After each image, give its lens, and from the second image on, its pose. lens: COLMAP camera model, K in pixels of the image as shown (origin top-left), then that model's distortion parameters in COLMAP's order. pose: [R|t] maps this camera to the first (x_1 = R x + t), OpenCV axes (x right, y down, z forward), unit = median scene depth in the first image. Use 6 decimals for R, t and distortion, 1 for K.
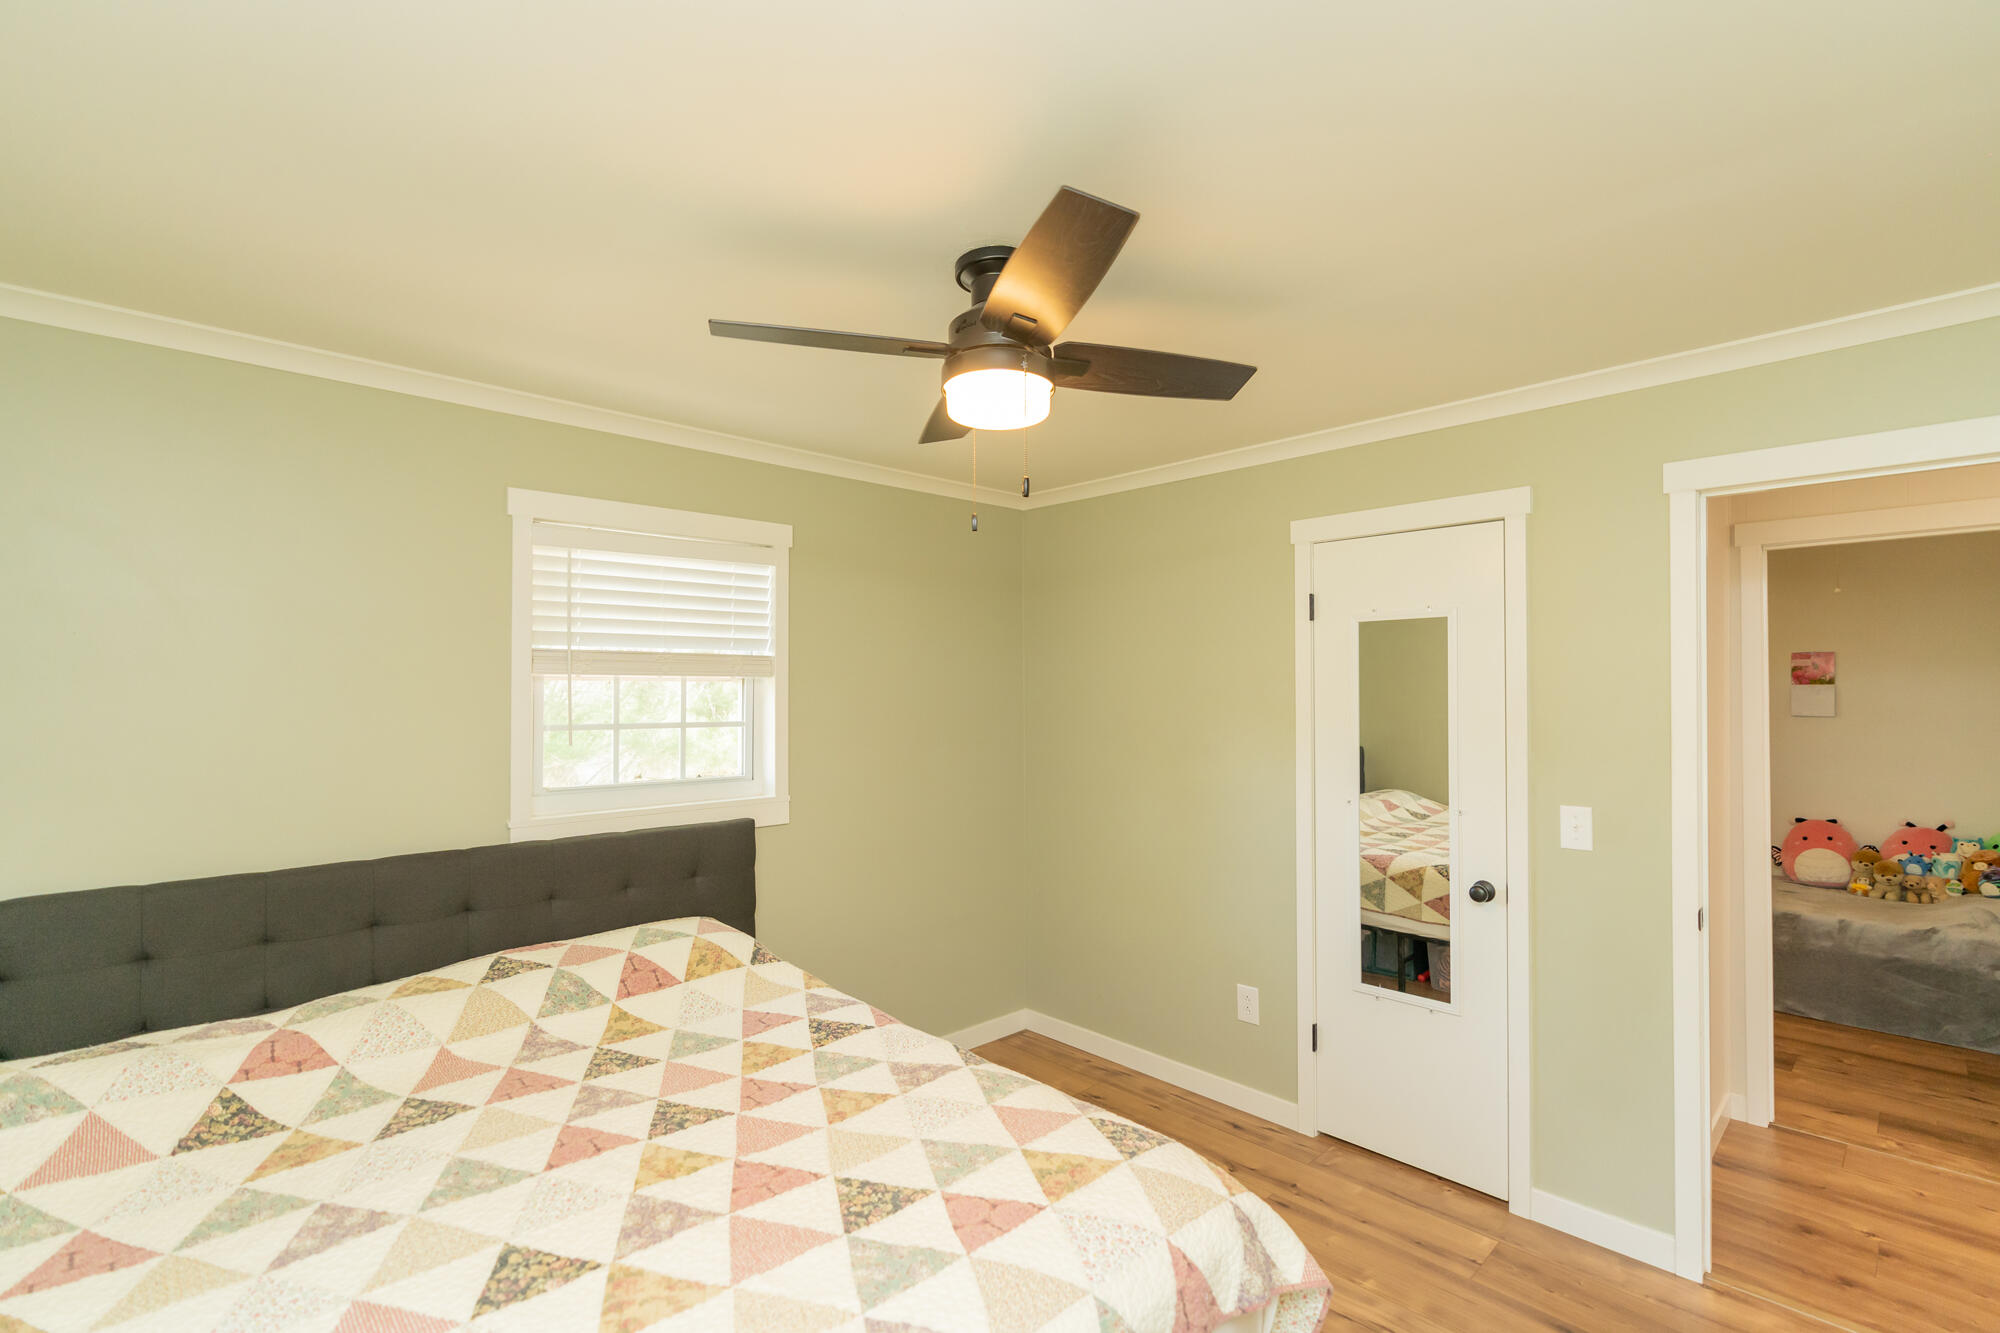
lens RADIAL K [[883.6, 0, 1000.7], [0, 883.6, 682.9], [0, 0, 1]] dist [-0.019831, 0.004375]
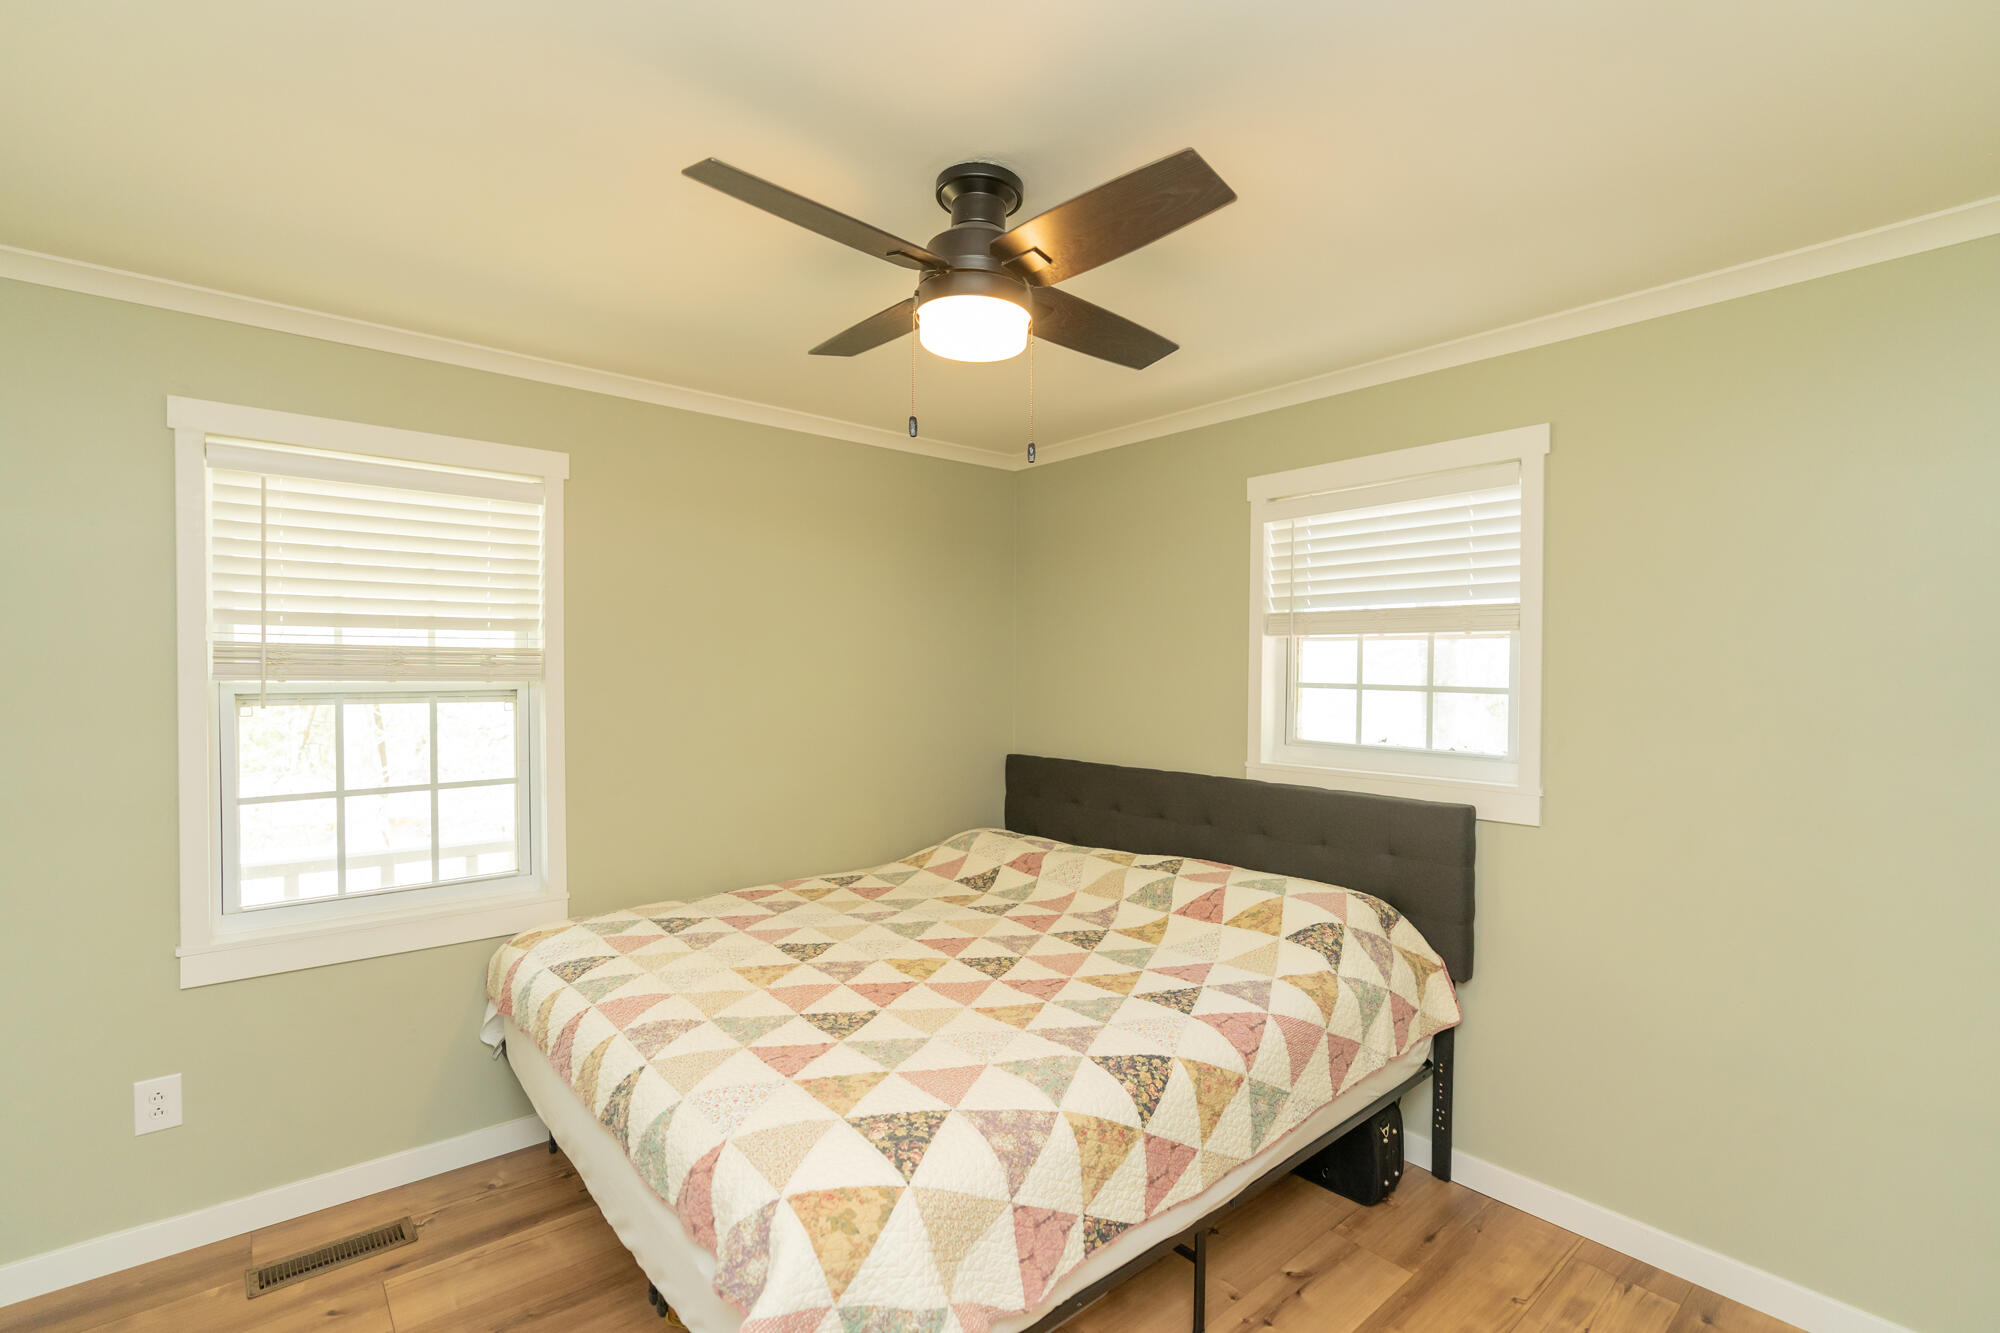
lens RADIAL K [[883.6, 0, 1000.7], [0, 883.6, 682.9], [0, 0, 1]] dist [-0.019831, 0.004375]
pose [[-0.040322, 0.018261, -0.999020, 0.942591], [0.001533, 0.999833, 0.018214, 0.044424], [0.999186, -0.000798, -0.040344, 1.052450]]
